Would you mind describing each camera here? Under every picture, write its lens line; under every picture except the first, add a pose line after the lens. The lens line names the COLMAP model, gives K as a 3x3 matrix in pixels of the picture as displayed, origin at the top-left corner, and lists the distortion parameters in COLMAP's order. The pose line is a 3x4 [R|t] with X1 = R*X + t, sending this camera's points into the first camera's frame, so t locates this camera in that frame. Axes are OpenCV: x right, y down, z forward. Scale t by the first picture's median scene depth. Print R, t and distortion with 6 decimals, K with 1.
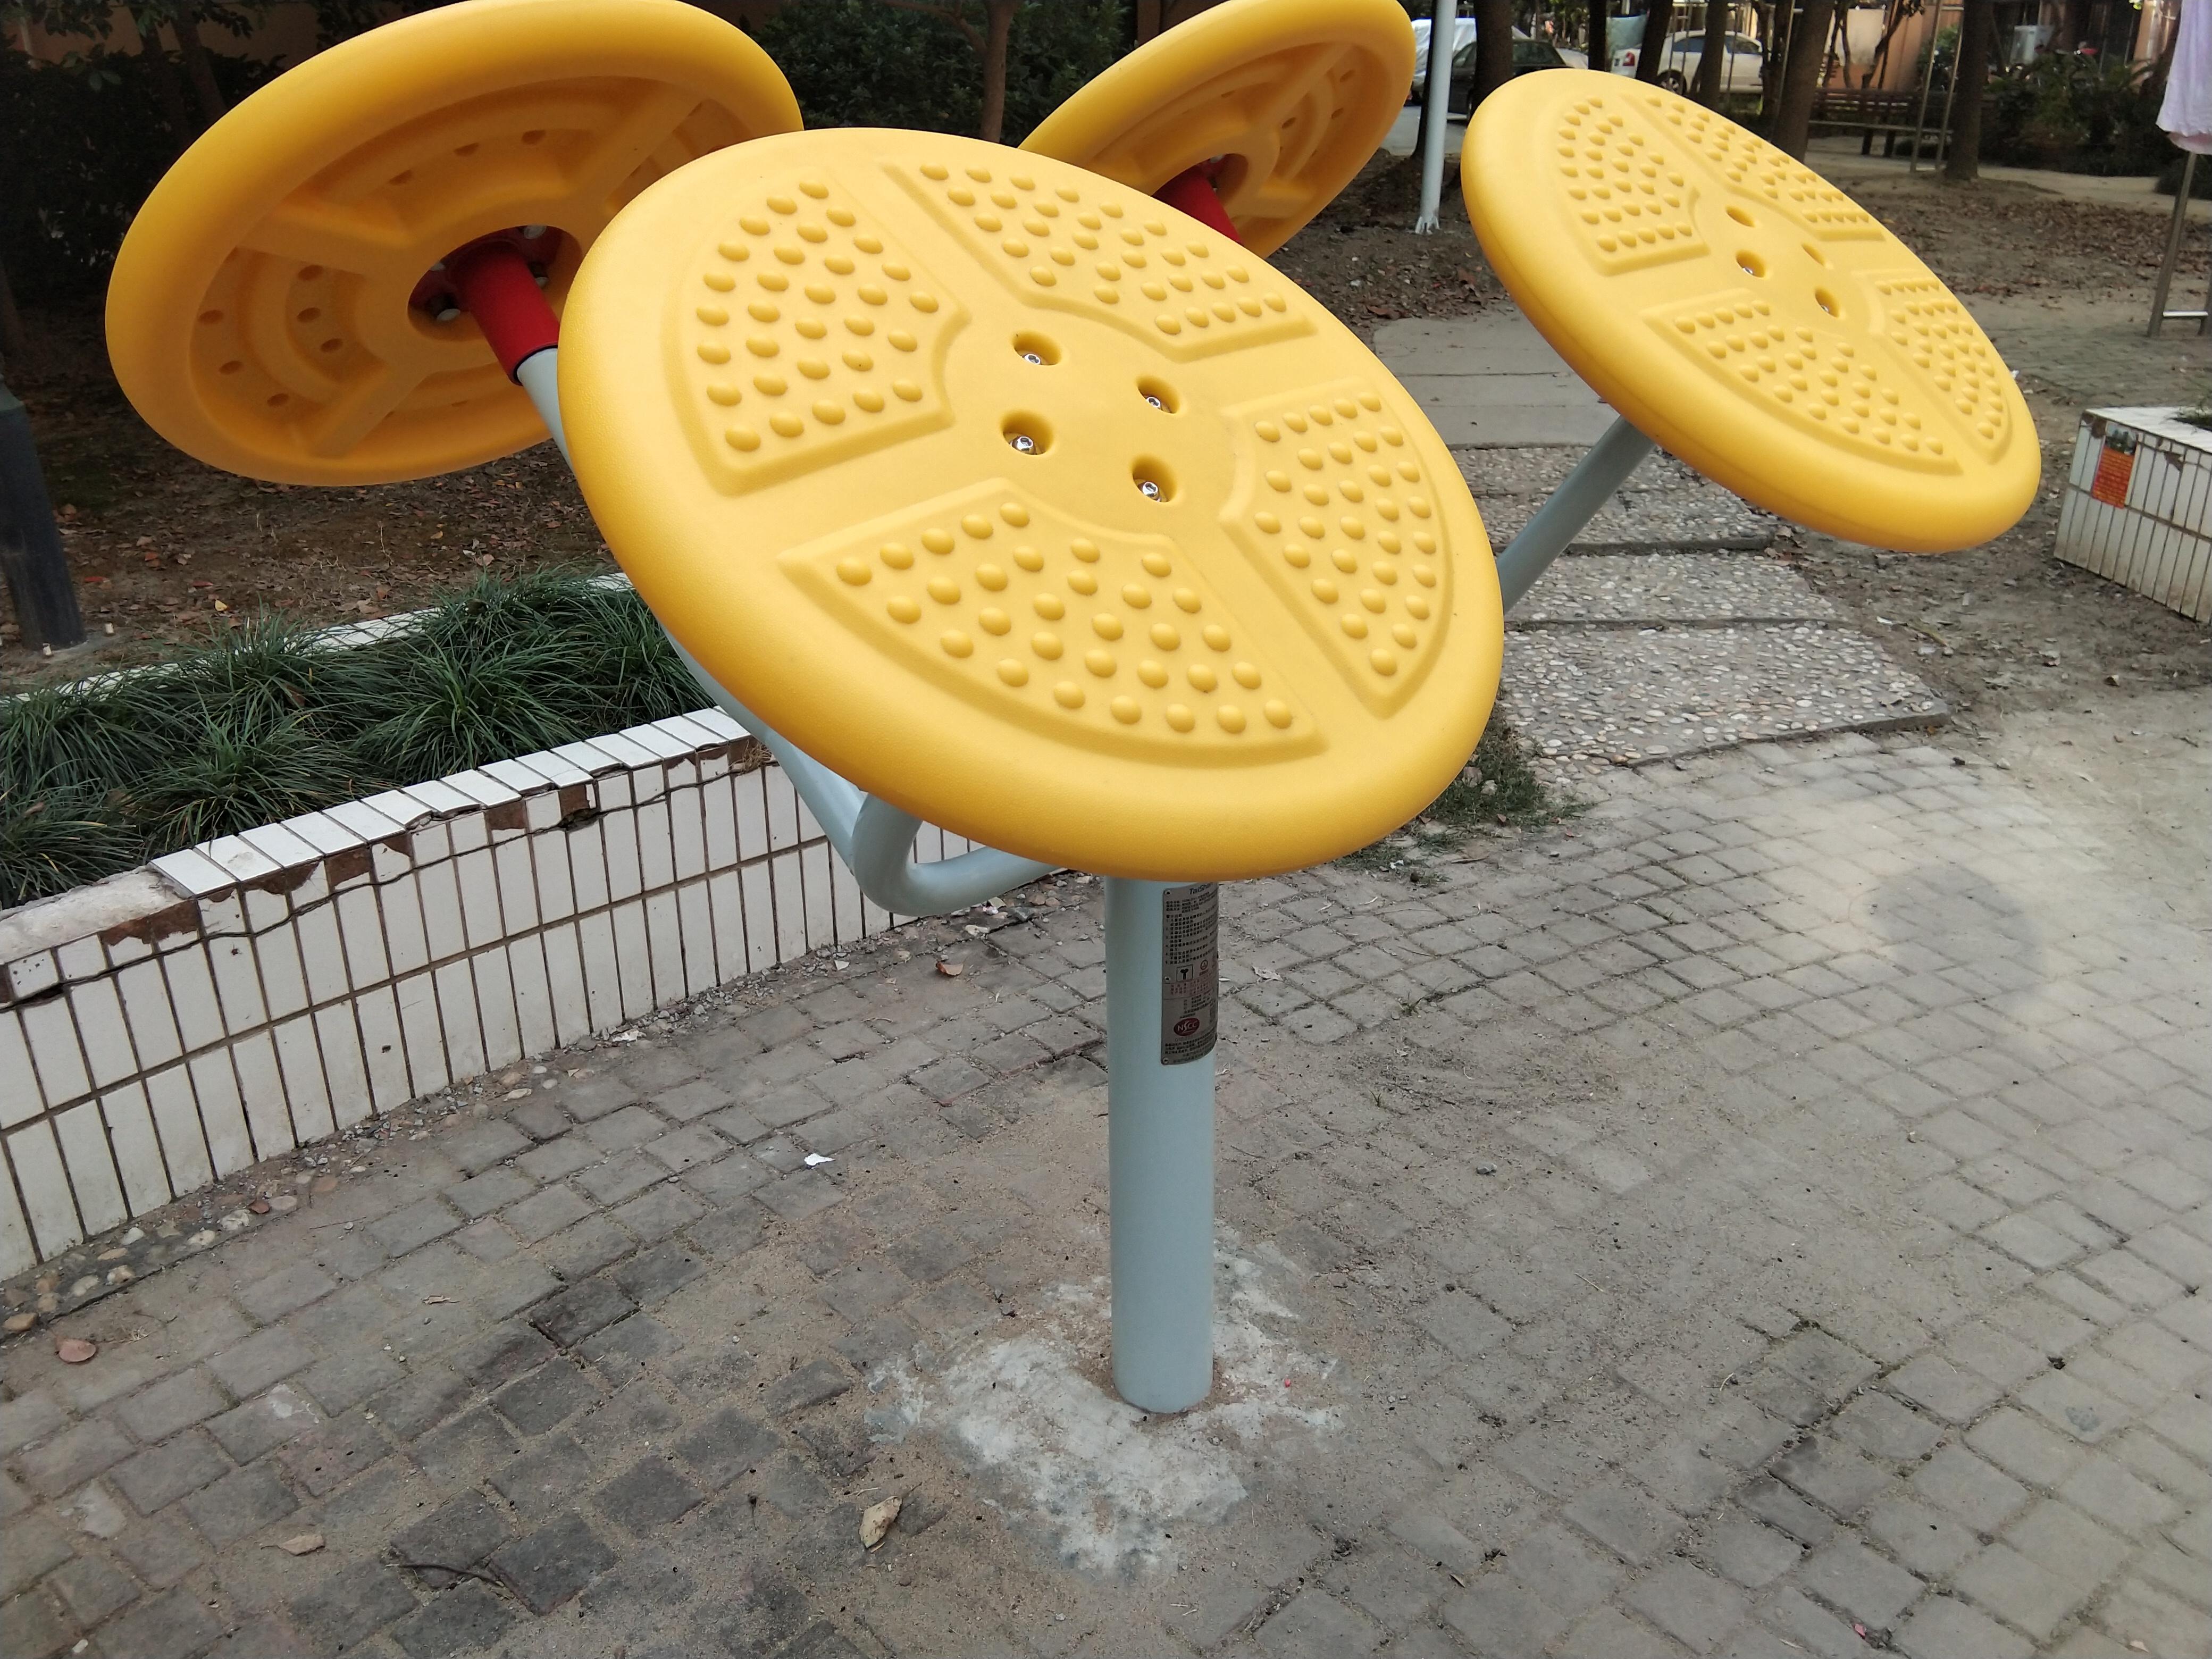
lens RADIAL K [[1786.7, 0, 1064.9], [0, 1786.7, 791.8], [0, 0, 1]] dist [0.079484, -0.107594]
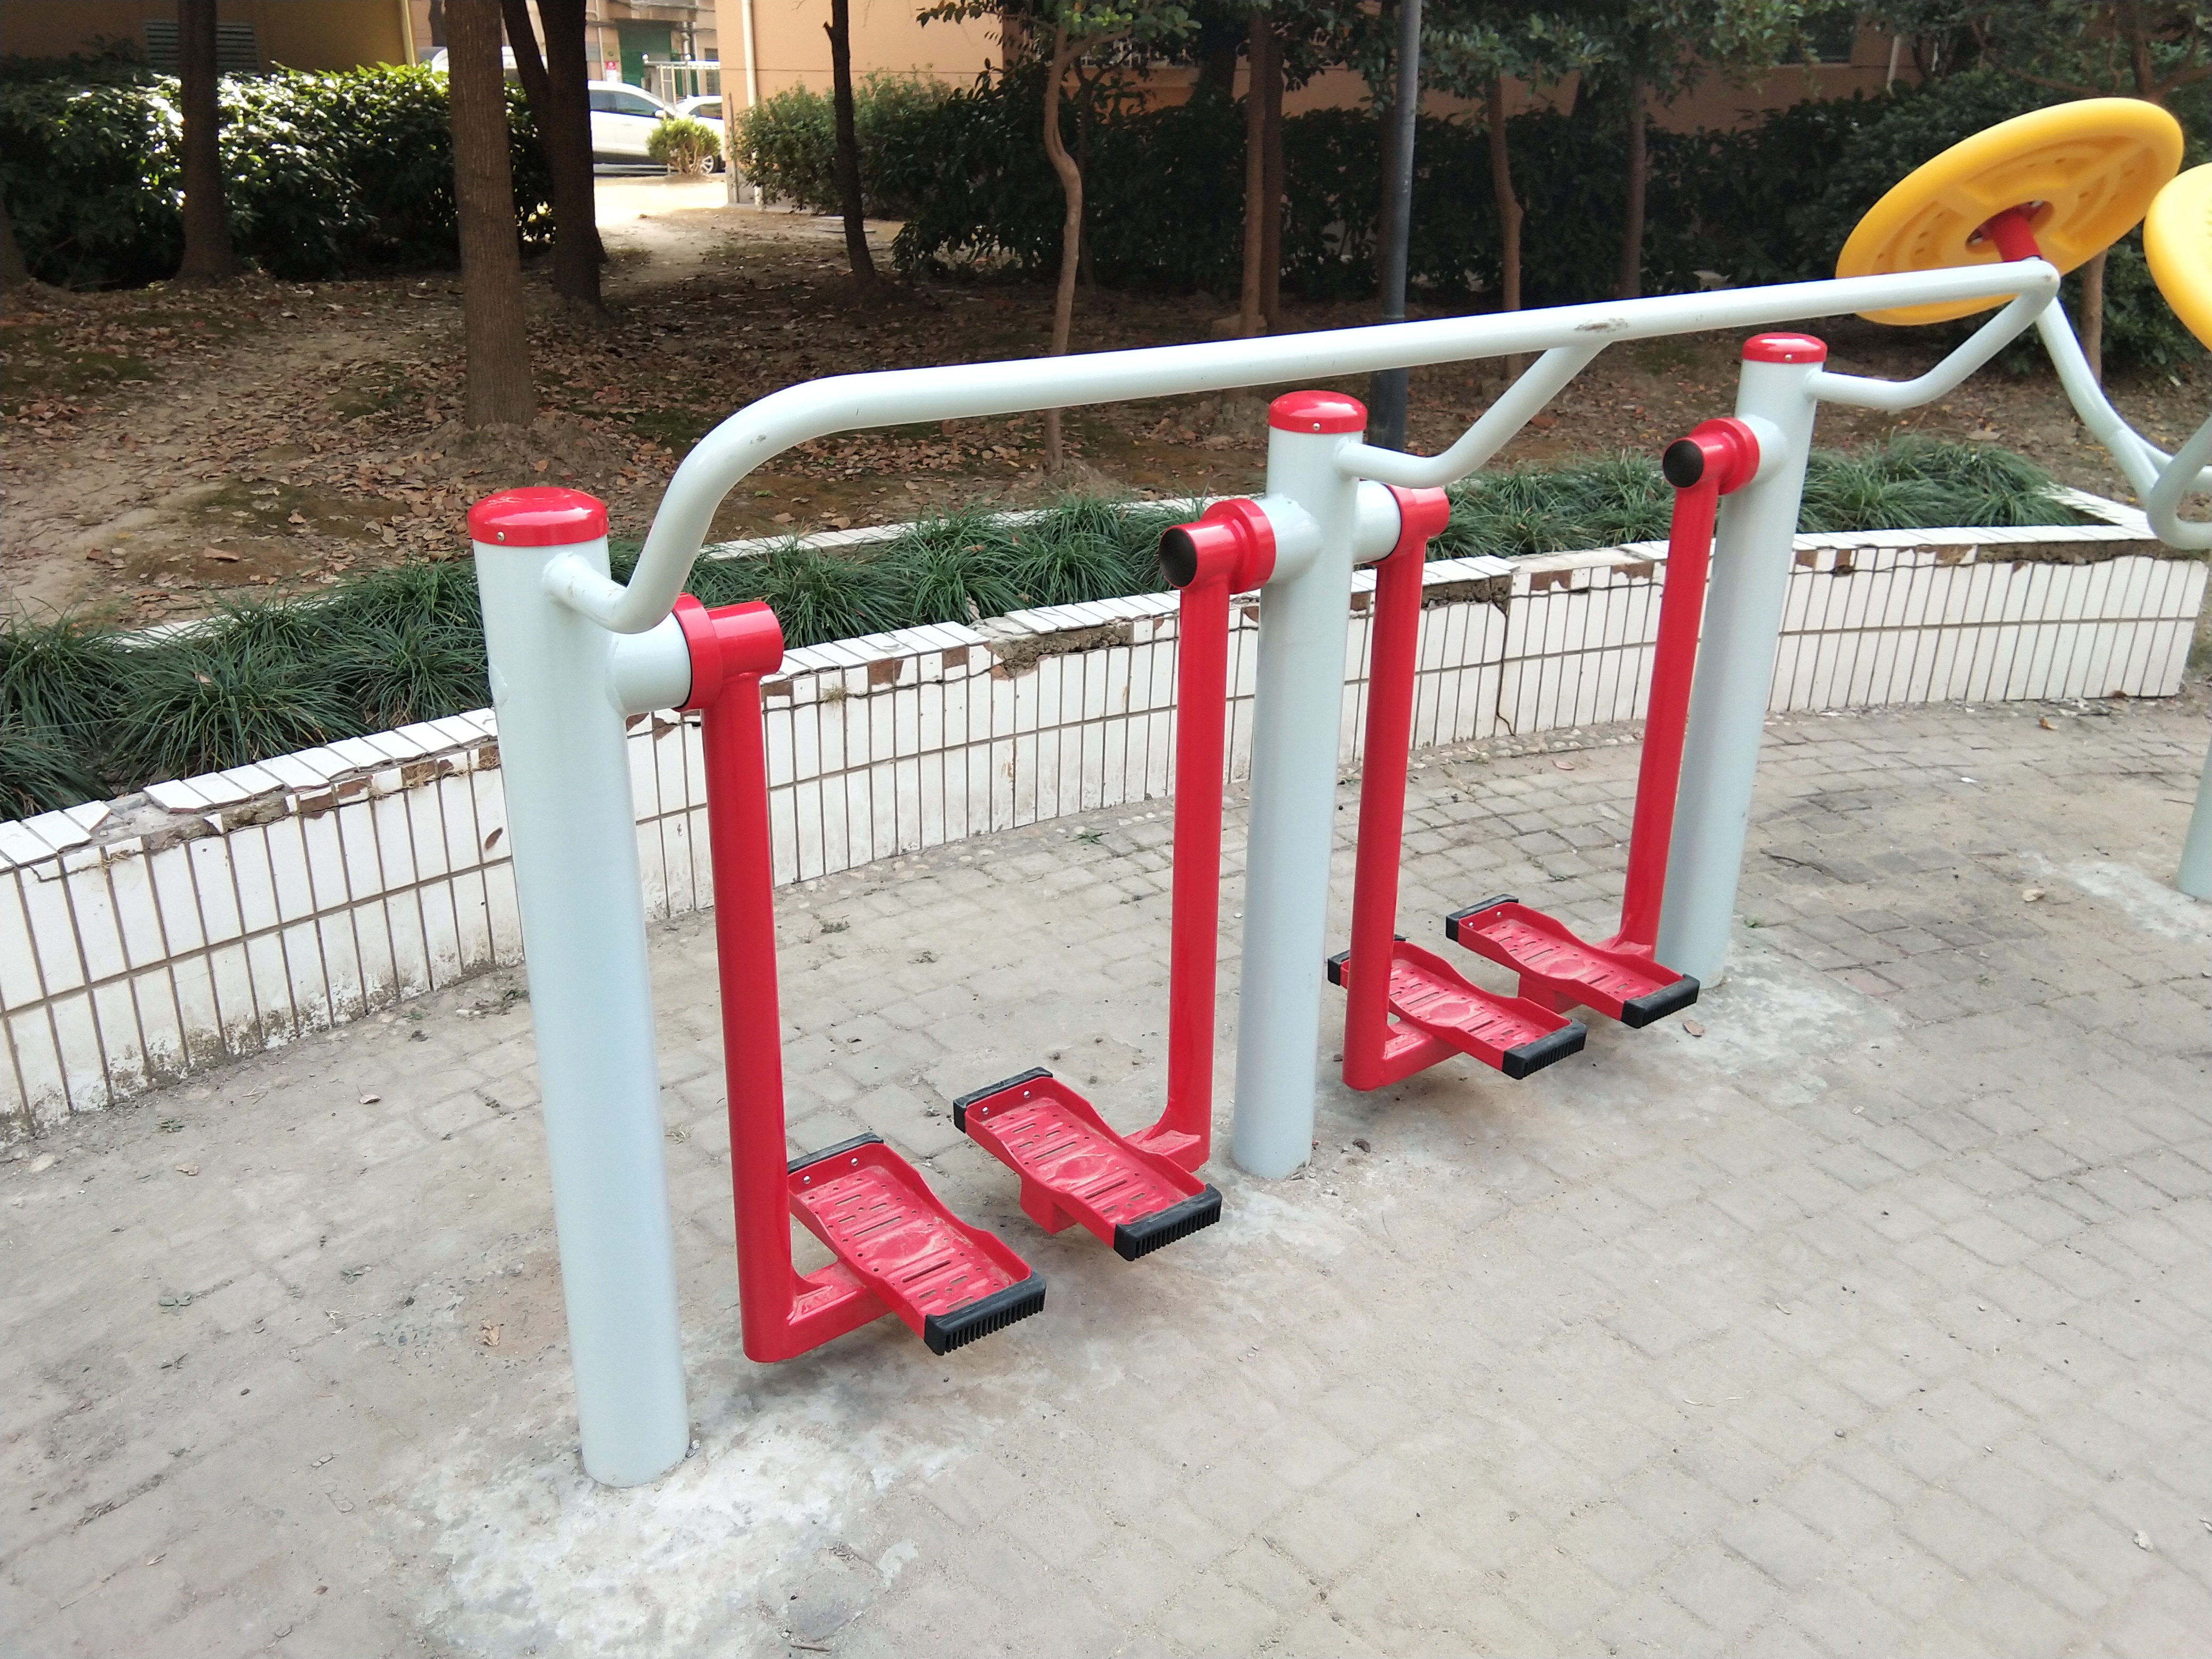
lens RADIAL K [[1786.7, 0, 1064.9], [0, 1786.7, 791.8], [0, 0, 1]] dist [0.079484, -0.107594]
pose [[0.879869, 0.190783, -0.435238, -0.156955], [-0.203470, 0.978920, 0.017769, 0.389903], [0.429453, 0.072924, 0.900140, -0.950537]]
